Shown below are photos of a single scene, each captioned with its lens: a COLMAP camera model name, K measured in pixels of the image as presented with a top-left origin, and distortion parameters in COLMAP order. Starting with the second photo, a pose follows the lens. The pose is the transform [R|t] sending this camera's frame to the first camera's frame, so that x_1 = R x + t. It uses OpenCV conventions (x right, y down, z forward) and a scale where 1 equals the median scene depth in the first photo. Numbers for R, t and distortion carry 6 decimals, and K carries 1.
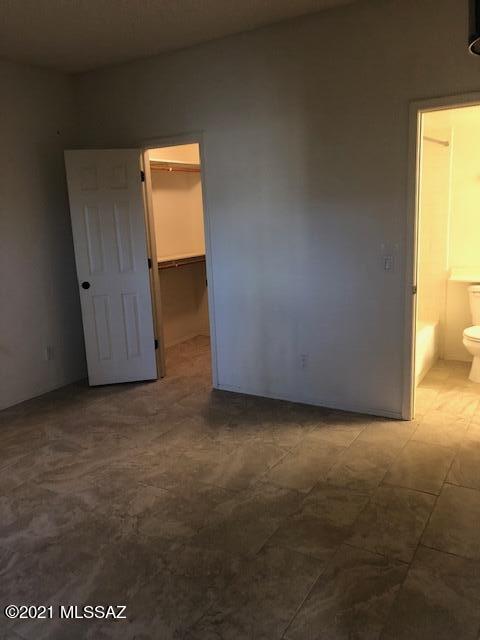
lens RADIAL K [[526.0, 0, 240.0], [0, 526.0, 320.1], [0, 0, 1]] dist [0.028858, -0.041951]
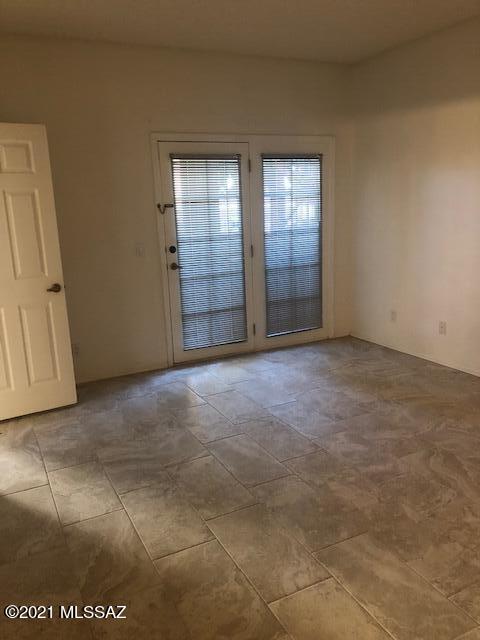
lens RADIAL K [[526.0, 0, 240.0], [0, 526.0, 320.0], [0, 0, 1]] dist [0.028858, -0.041951]
pose [[-0.536930, 0.249982, -0.805739, 0.614930], [-0.108859, 0.926574, 0.360013, -0.269767], [0.836574, 0.281014, -0.470293, 1.186955]]
